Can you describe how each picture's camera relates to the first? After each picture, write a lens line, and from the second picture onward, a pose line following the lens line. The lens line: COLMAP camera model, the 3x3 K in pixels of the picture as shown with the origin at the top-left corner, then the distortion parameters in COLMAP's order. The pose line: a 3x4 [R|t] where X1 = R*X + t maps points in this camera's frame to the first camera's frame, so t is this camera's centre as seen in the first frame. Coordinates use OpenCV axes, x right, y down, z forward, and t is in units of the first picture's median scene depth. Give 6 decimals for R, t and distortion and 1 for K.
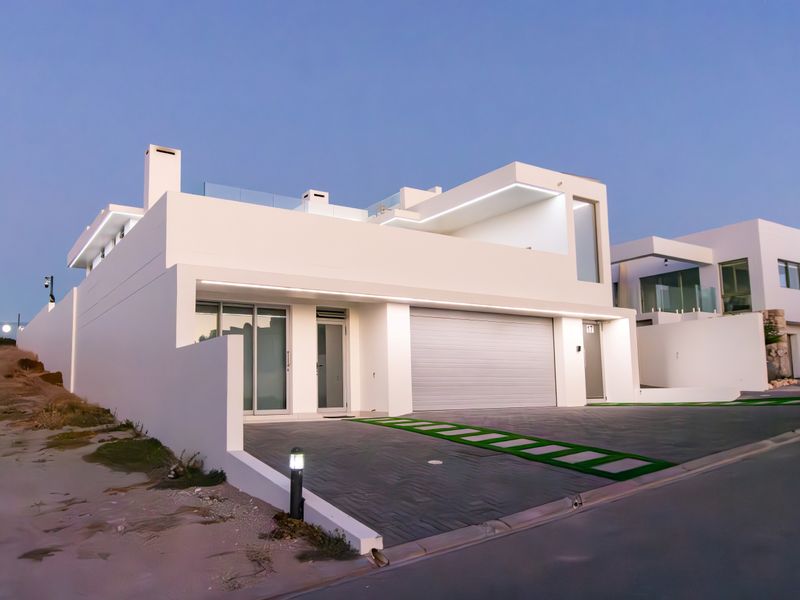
lens RADIAL K [[632.4, 0, 400.0], [0, 632.4, 300.0], [0, 0, 1]] dist [-0.002657, -0.000117]
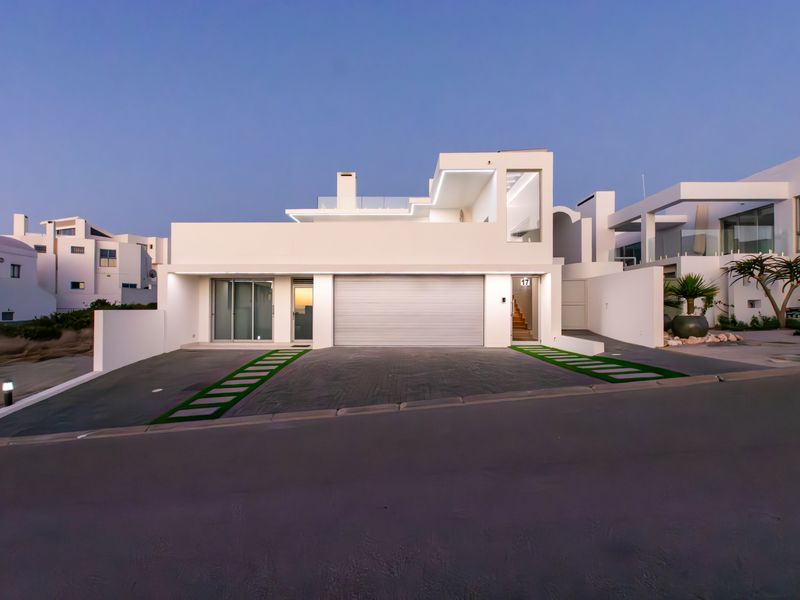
lens RADIAL K [[400.6, 0, 400.0], [0, 400.6, 300.0], [0, 0, 1]] dist [0.000480, 0.000243]
pose [[0.811466, 0.011891, -0.584278, 0.567915], [0.069530, 0.990727, 0.116728, -0.027193], [0.580248, -0.135345, 0.803115, 0.262421]]
